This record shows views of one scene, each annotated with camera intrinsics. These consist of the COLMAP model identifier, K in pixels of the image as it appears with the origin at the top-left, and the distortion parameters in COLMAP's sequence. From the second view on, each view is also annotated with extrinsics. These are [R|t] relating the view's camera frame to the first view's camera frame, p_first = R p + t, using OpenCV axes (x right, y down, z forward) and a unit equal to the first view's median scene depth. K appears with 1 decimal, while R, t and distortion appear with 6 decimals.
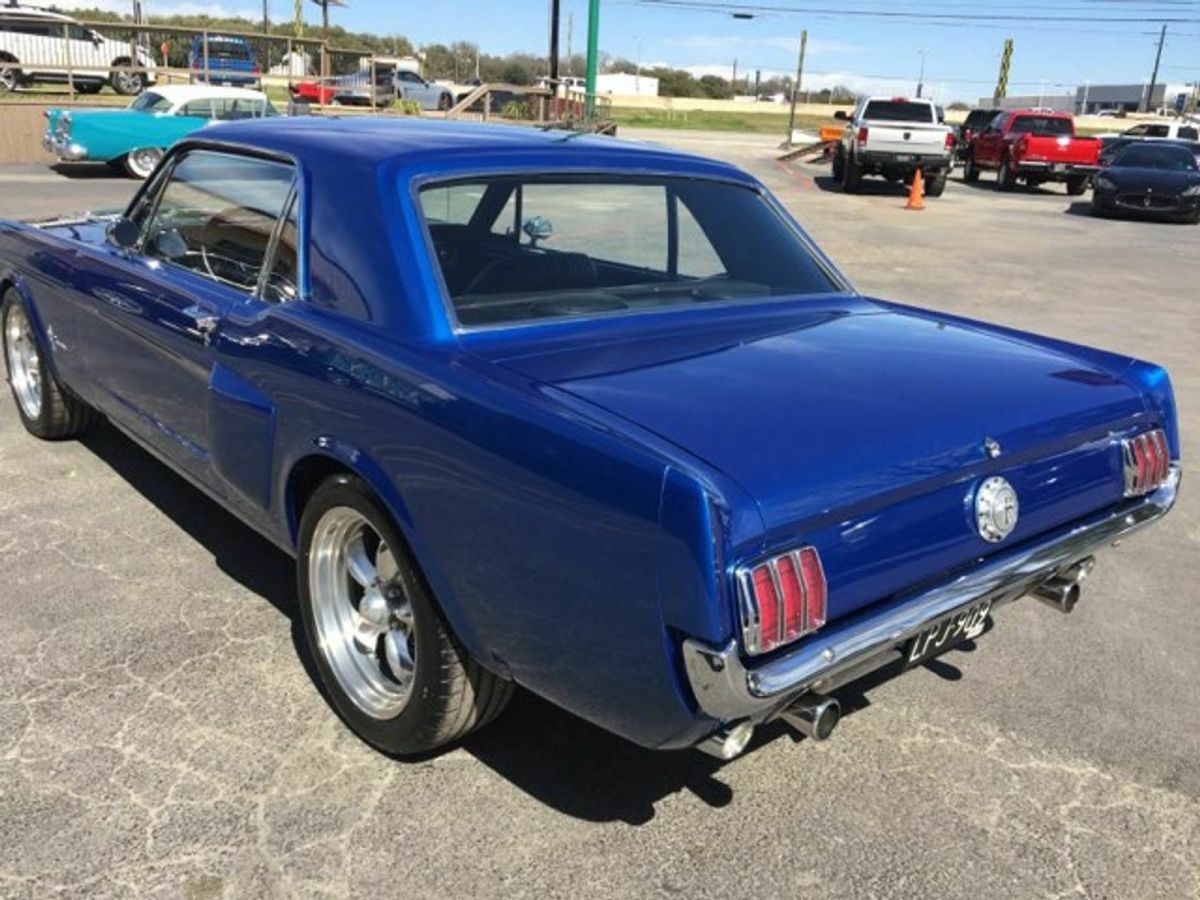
lens RADIAL K [[1017.8, 0, 582.3], [0, 1017.8, 457.1], [0, 0, 1]] dist [0.081881, -0.127878]
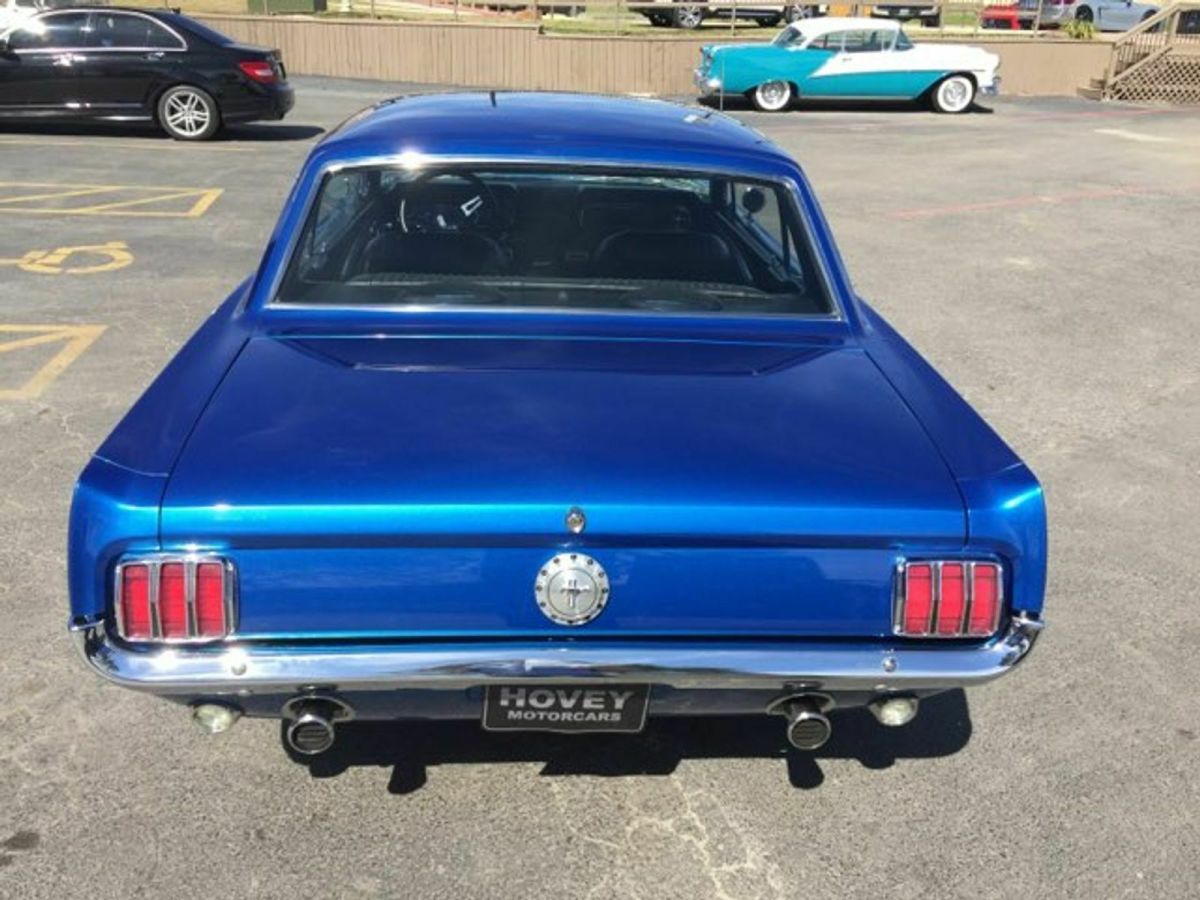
lens RADIAL K [[1017.8, 0, 590.6], [0, 1017.8, 445.8], [0, 0, 1]] dist [0.081881, -0.127878]
pose [[0.798130, 0.204626, -0.566671, 0.075517], [-0.171496, 0.978809, 0.111905, -0.014586], [0.577562, 0.007868, 0.816309, 0.023971]]
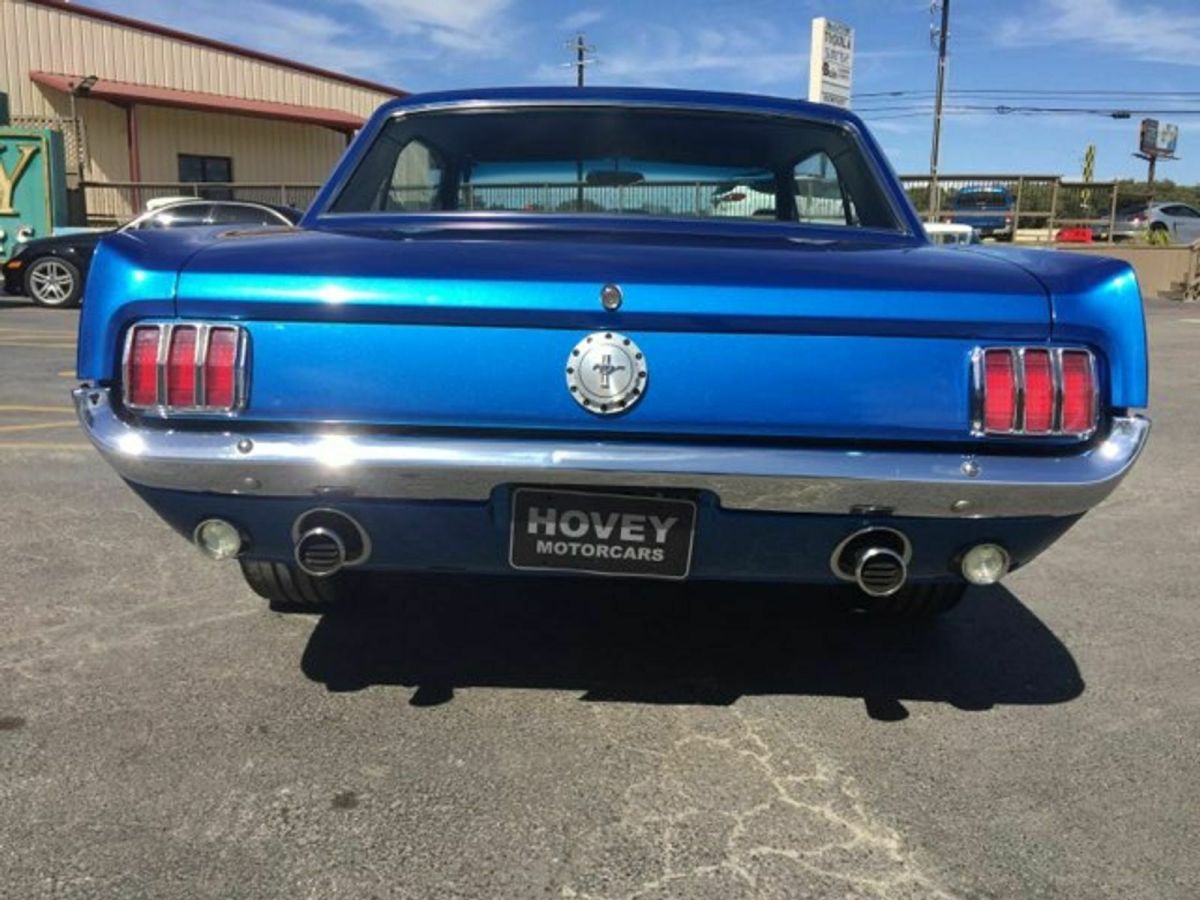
lens RADIAL K [[1017.8, 0, 590.3], [0, 1017.8, 446.4], [0, 0, 1]] dist [0.081881, -0.127878]
pose [[0.745688, 0.081419, -0.661302, 0.078808], [-0.185820, 0.978540, -0.089056, 0.015108], [0.639859, 0.189291, 0.744815, 0.033682]]
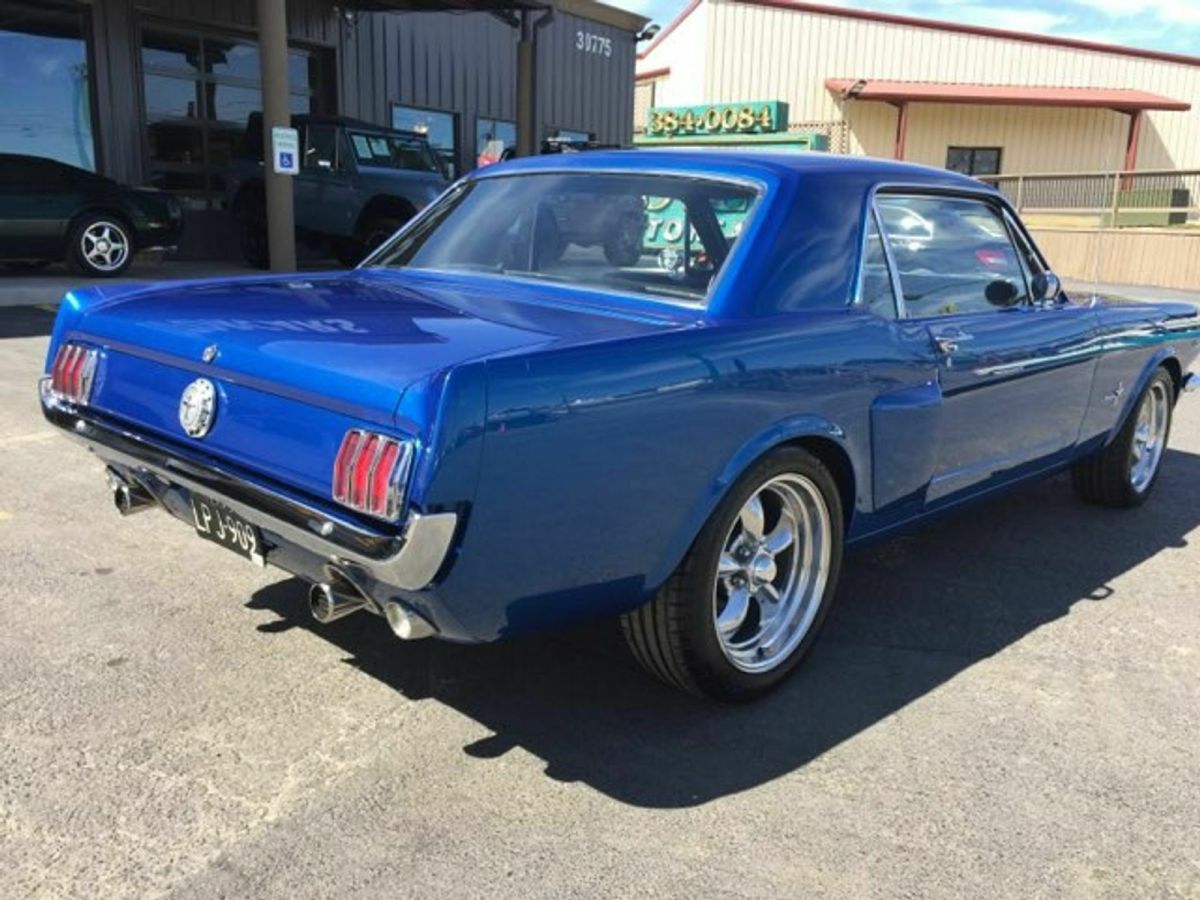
lens RADIAL K [[1017.8, 0, 590.8], [0, 1017.8, 454.9], [0, 0, 1]] dist [0.081881, -0.127878]
pose [[0.095759, 0.168181, -0.981094, 0.129106], [-0.330342, 0.935134, 0.128059, -0.015103], [0.938991, 0.311834, 0.145104, 0.105339]]
